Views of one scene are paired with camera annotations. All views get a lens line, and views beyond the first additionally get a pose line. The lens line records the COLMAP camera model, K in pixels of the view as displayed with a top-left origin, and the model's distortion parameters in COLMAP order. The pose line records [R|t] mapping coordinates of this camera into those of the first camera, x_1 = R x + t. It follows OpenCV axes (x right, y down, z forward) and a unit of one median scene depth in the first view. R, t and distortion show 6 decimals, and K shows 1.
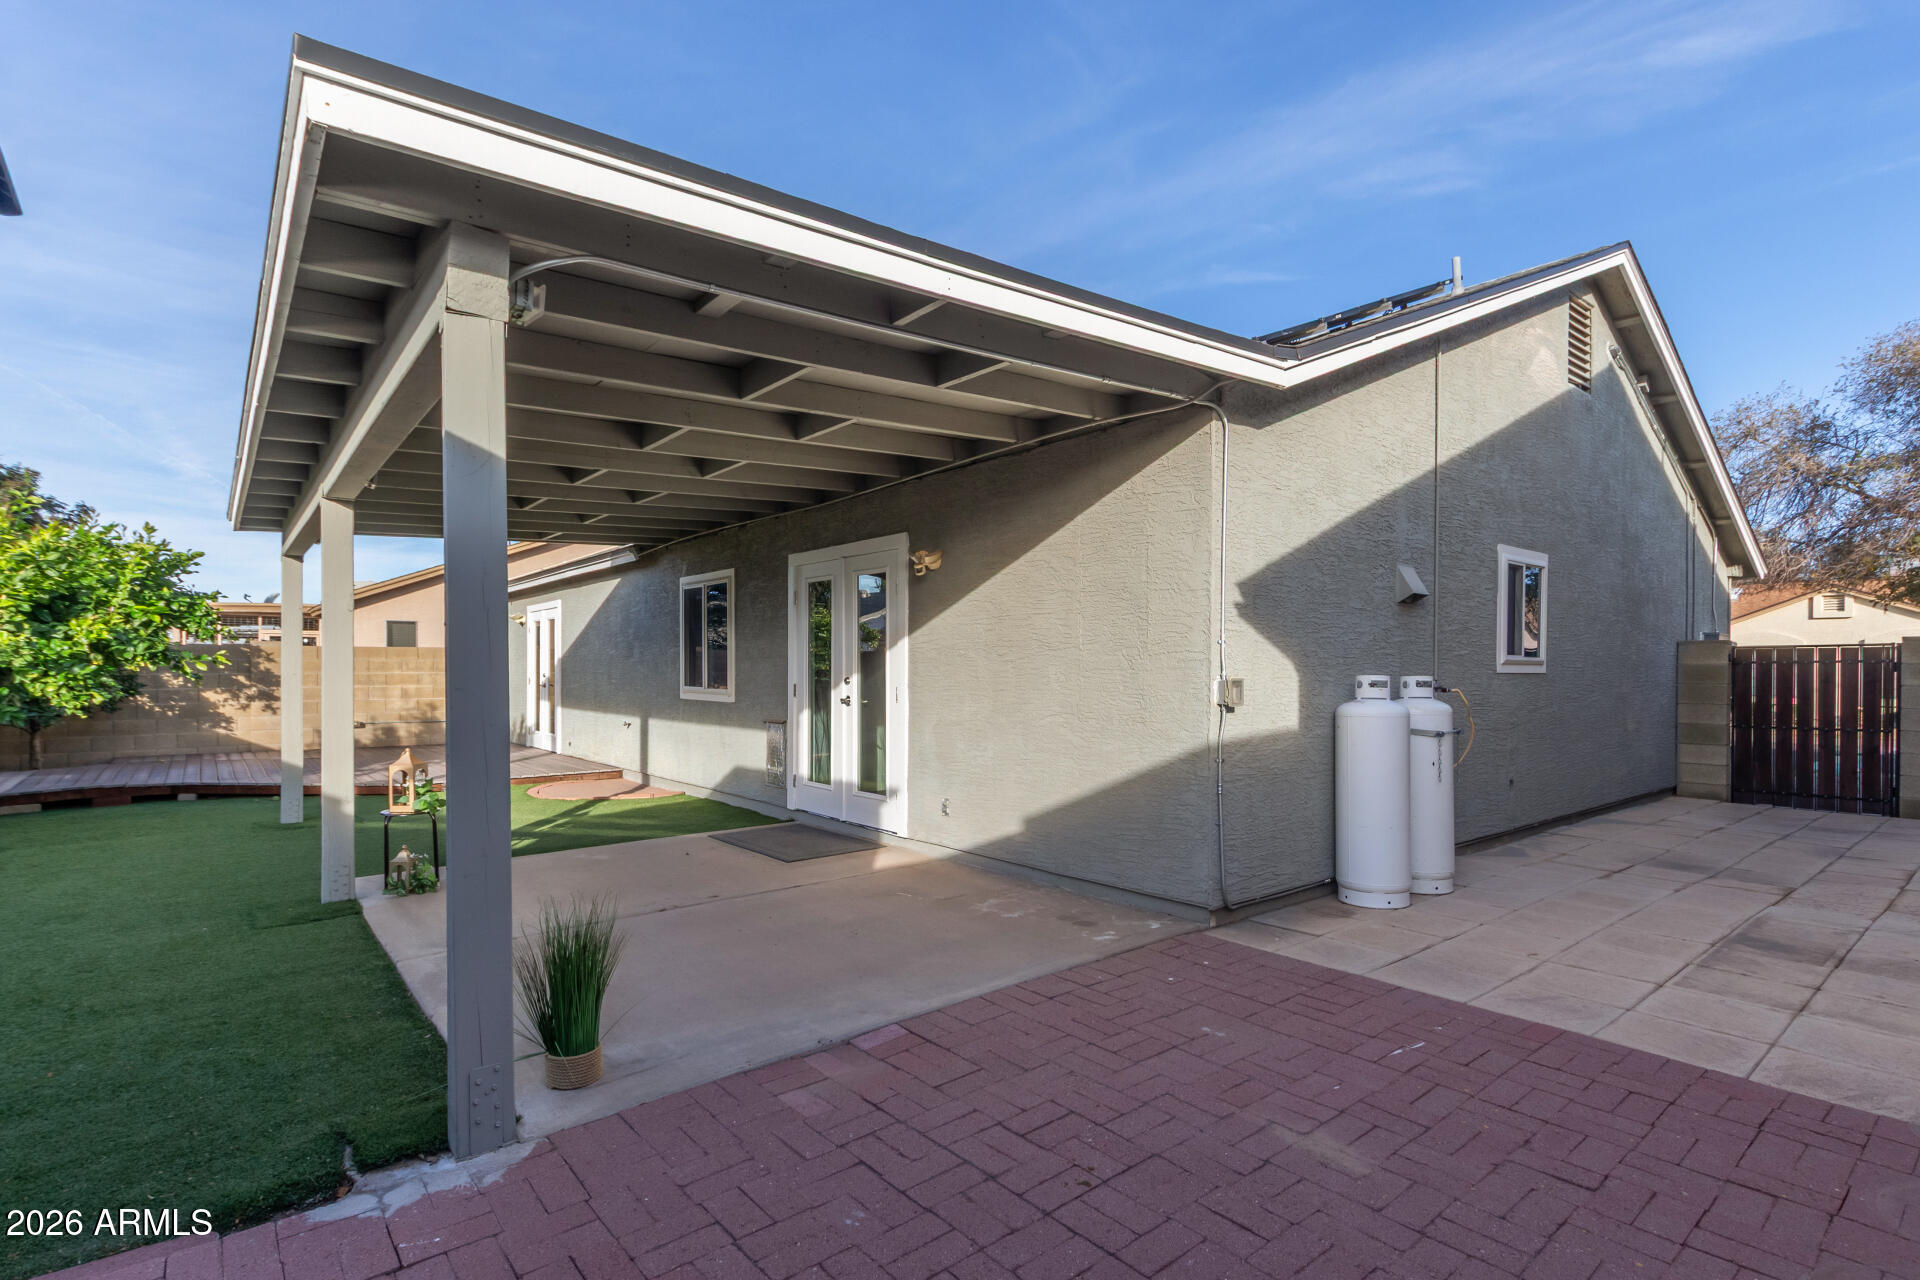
lens RADIAL K [[900.8, 0, 948.3], [0, 900.8, 677.7], [0, 0, 1]] dist [0.002020, -0.000420]
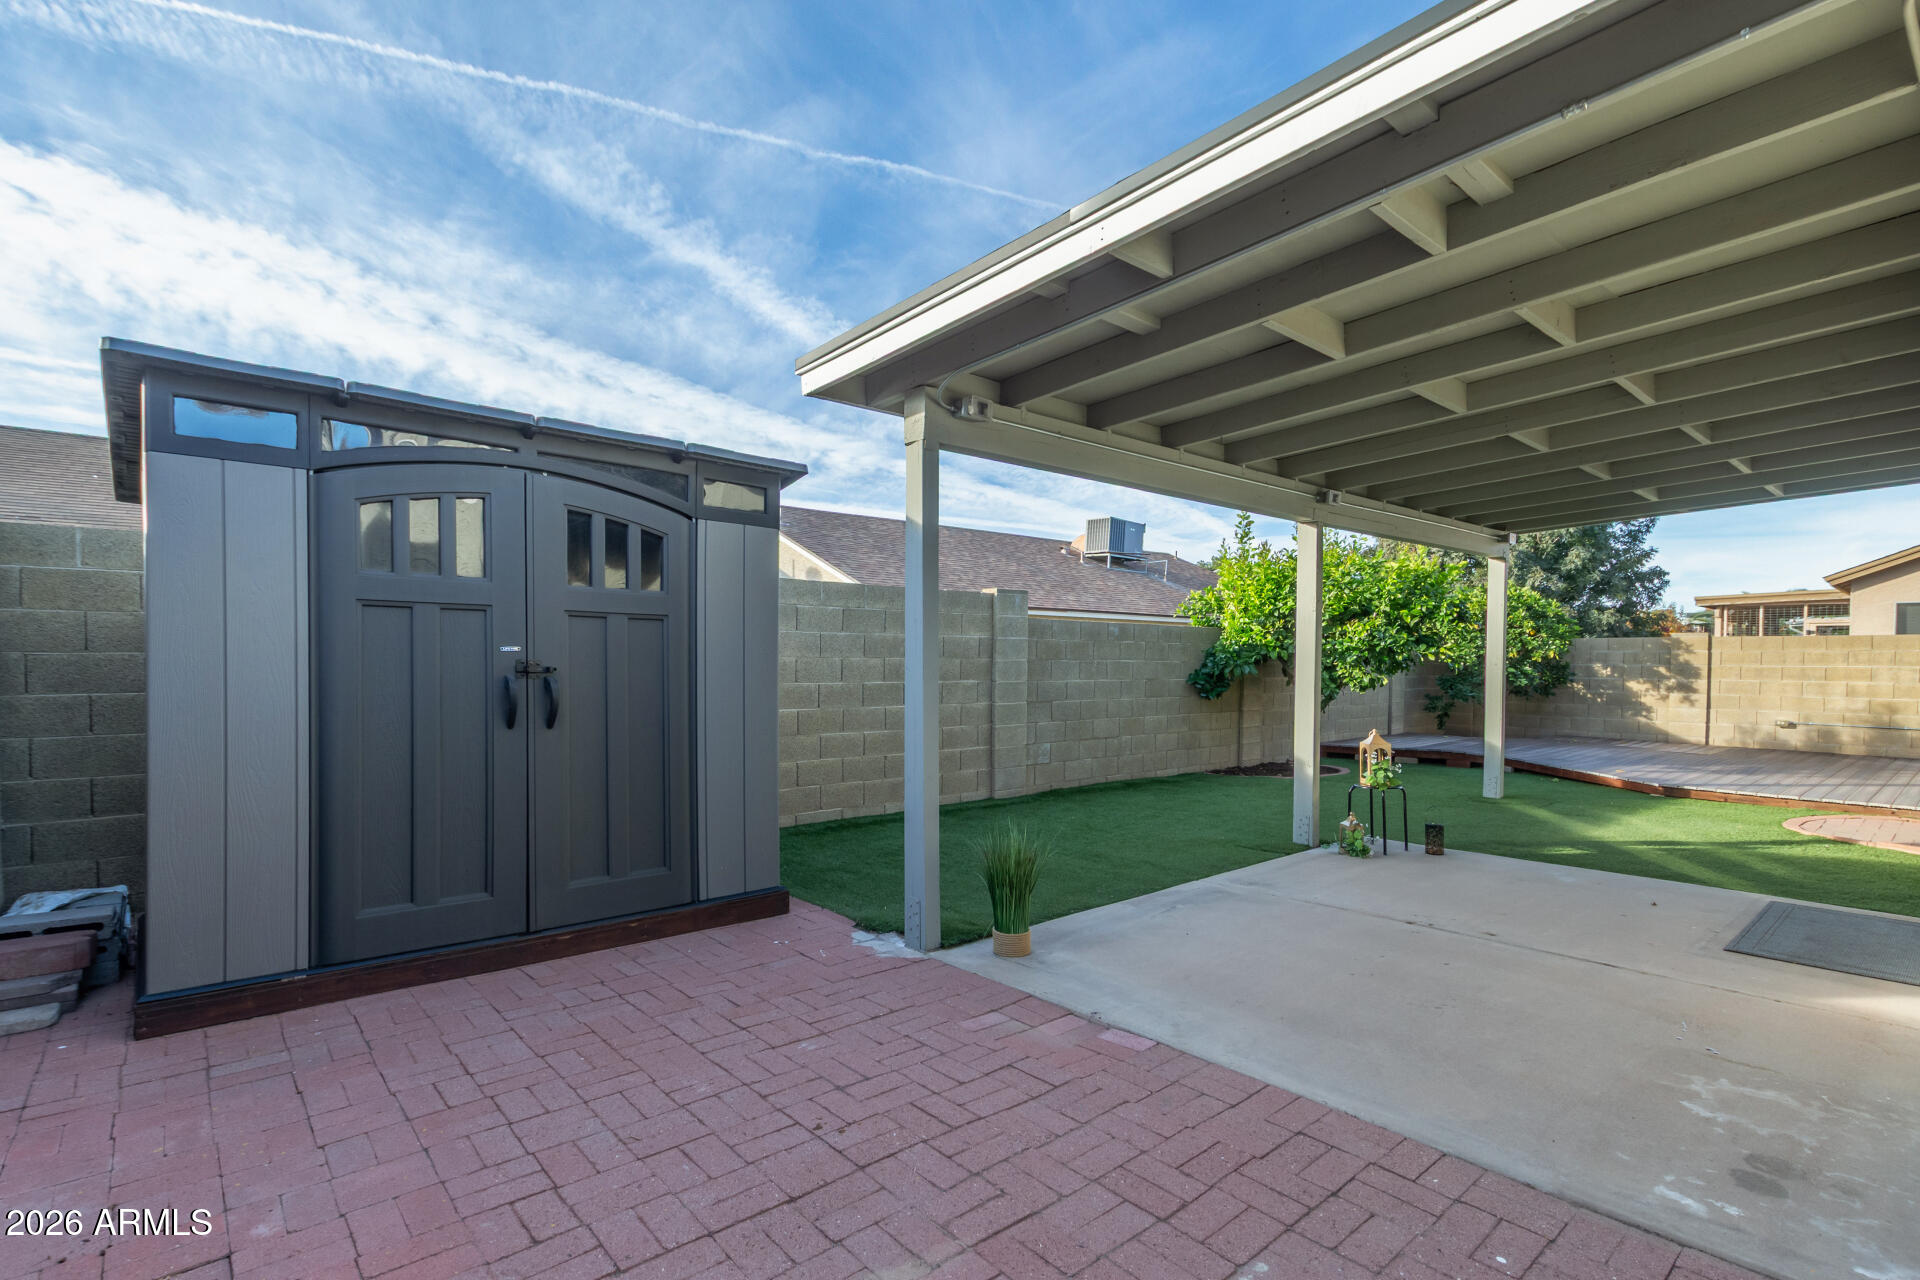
lens RADIAL K [[884.8, 0, 965.0], [0, 884.8, 667.9], [0, 0, 1]] dist [-0.011915, -0.000515]
pose [[0.057132, 0.014361, -0.998263, 0.177171], [-0.016770, 0.999769, 0.013423, -0.001372], [0.998226, 0.015974, 0.057360, 0.161224]]
